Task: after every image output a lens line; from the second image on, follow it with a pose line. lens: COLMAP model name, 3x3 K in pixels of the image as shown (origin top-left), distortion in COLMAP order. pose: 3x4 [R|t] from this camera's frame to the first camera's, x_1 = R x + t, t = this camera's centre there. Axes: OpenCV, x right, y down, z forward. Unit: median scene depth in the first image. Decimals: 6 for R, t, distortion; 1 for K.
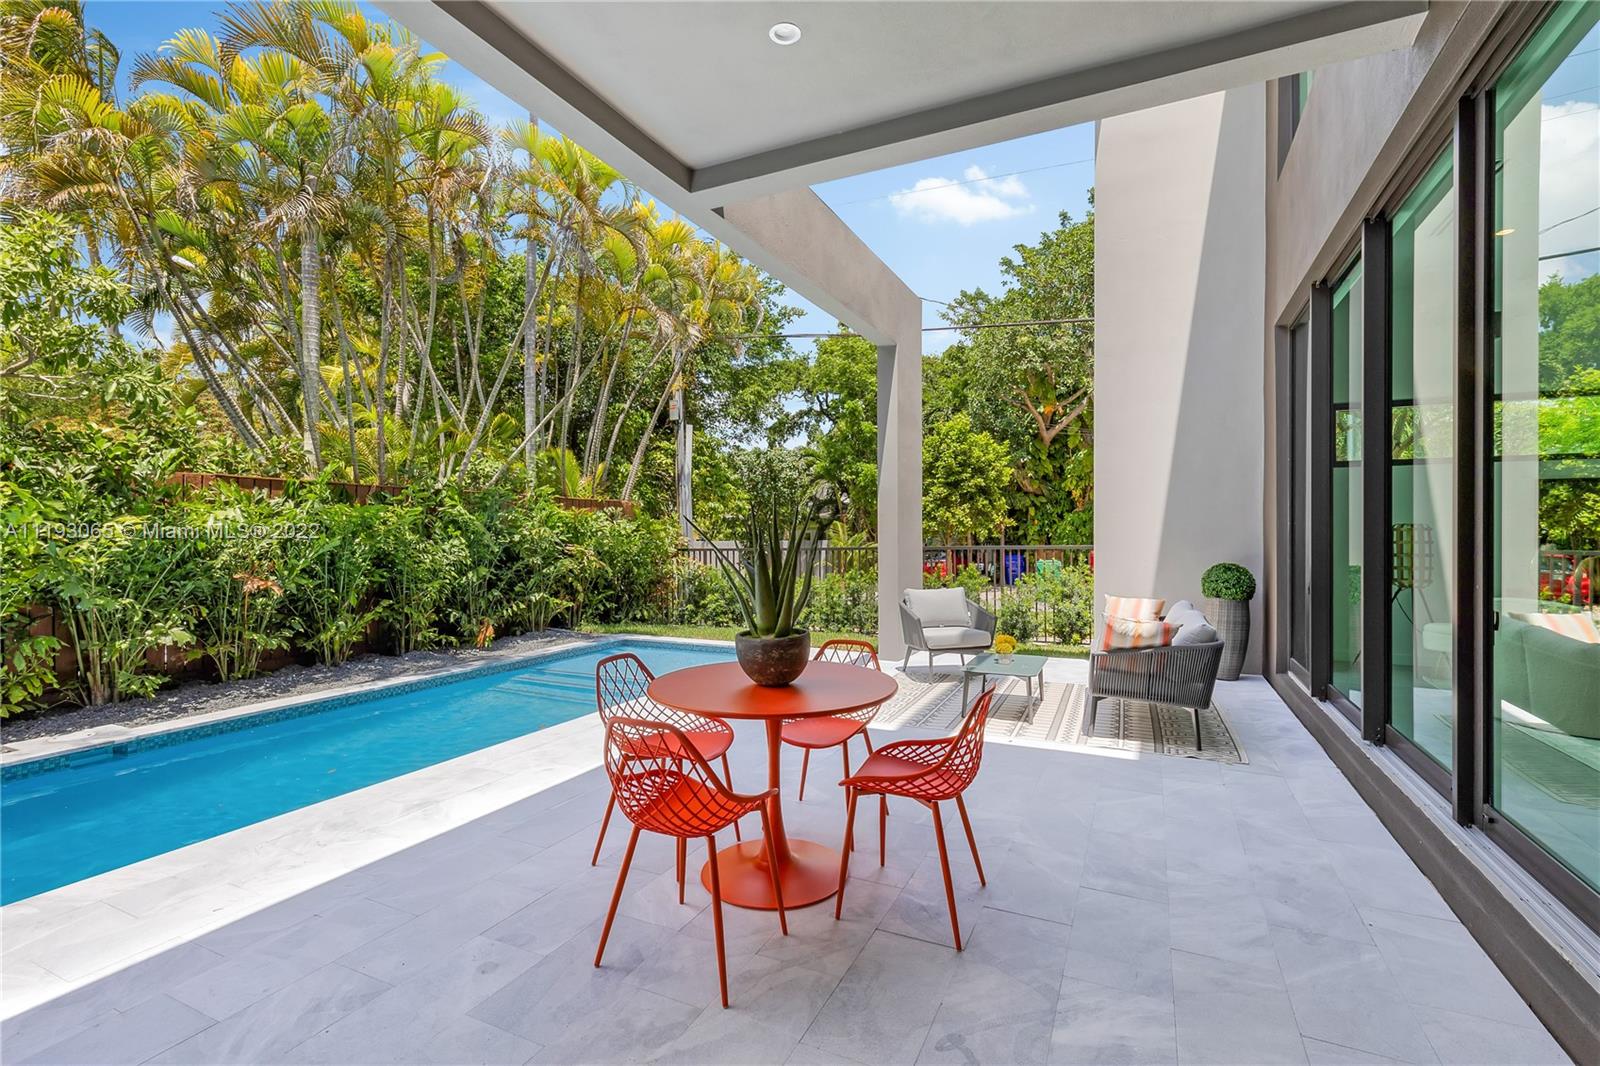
lens RADIAL K [[731.4, 0, 808.7], [0, 731.4, 529.5], [0, 0, 1]] dist [0.008779, -0.000608]
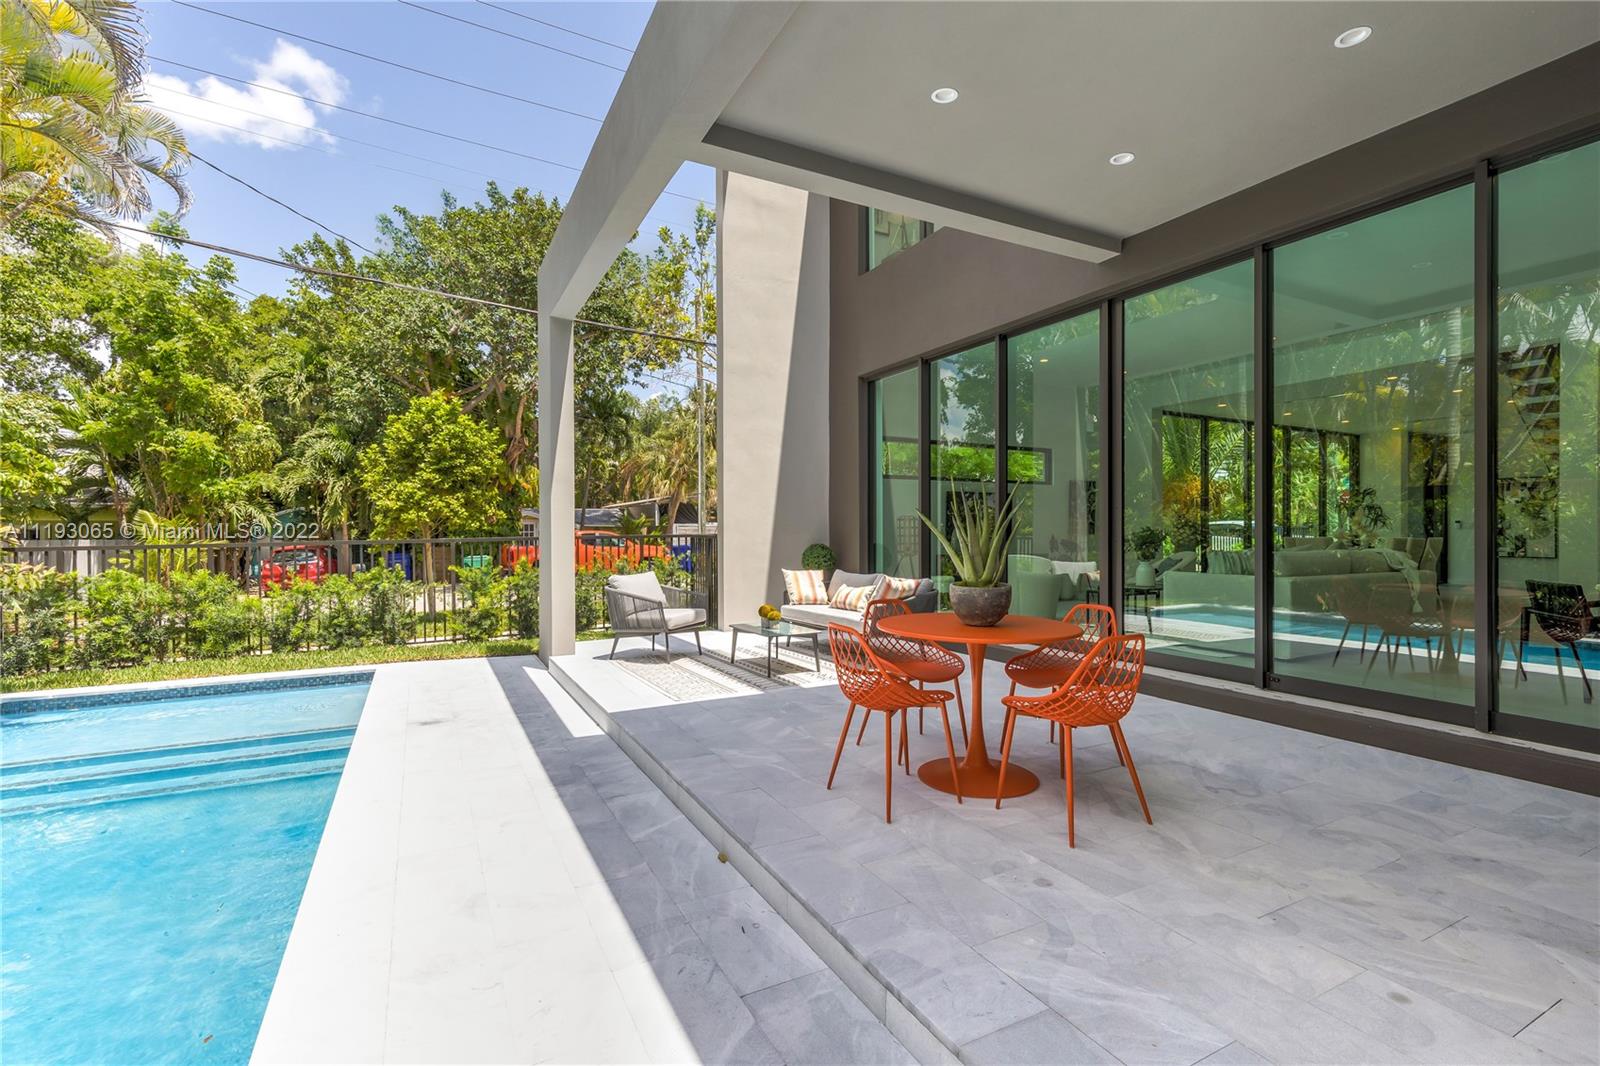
lens RADIAL K [[731.4, 0, 815.0], [0, 731.4, 538.3], [0, 0, 1]] dist [0.008779, -0.000608]
pose [[0.577807, -0.001724, 0.816172, -0.274367], [-0.006749, 0.999953, 0.006890, 0.012095], [-0.816146, -0.009489, 0.577768, 0.114351]]
